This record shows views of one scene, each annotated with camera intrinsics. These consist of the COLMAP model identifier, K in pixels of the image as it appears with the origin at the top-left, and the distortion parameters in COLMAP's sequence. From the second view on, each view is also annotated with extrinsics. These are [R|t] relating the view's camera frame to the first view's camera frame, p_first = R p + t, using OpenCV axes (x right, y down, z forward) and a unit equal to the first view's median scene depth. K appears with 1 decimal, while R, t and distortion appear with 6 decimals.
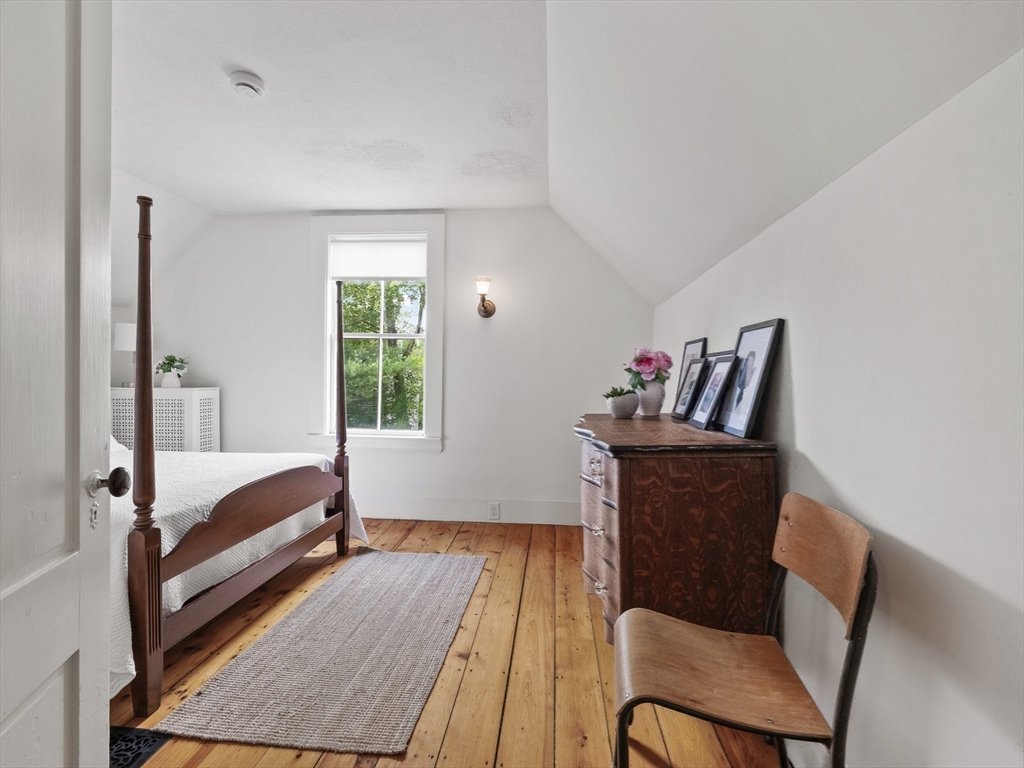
lens RADIAL K [[470.1, 0, 511.6], [0, 470.1, 379.8], [0, 0, 1]] dist [-0.000537, 0.000541]
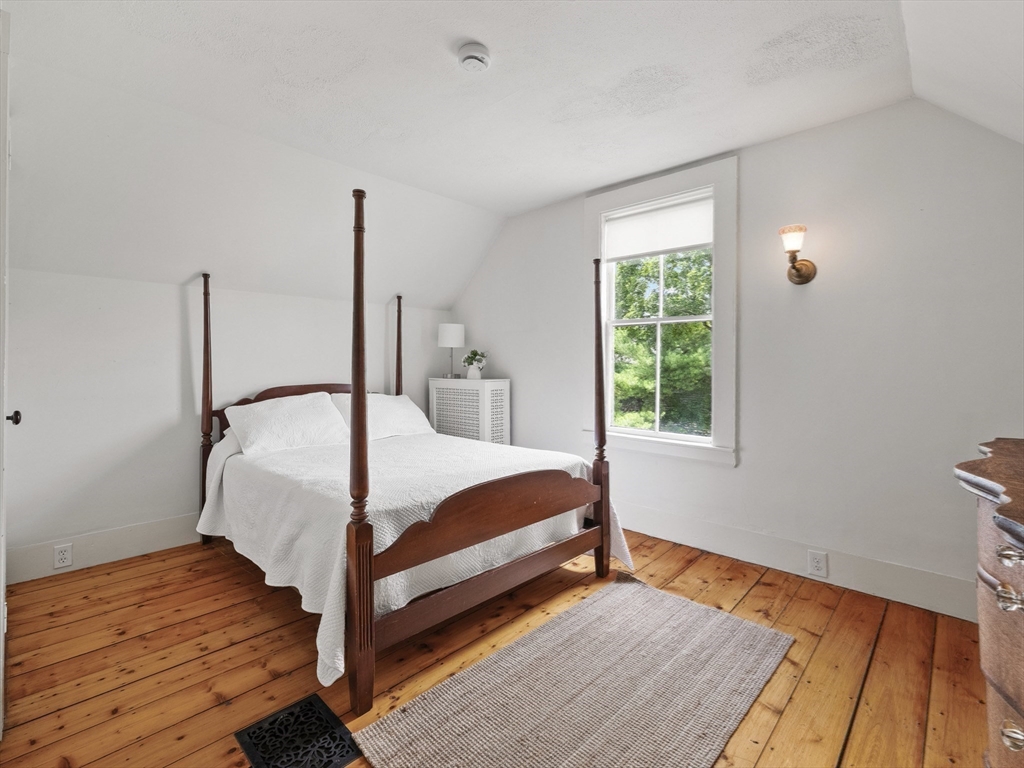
lens RADIAL K [[470.1, 0, 516.3], [0, 470.1, 361.9], [0, 0, 1]] dist [-0.000537, 0.000541]
pose [[0.787375, -0.011619, -0.616365, 0.052324], [-0.001497, 0.999783, -0.020760, -0.001140], [0.616472, 0.017269, 0.787187, 0.223548]]
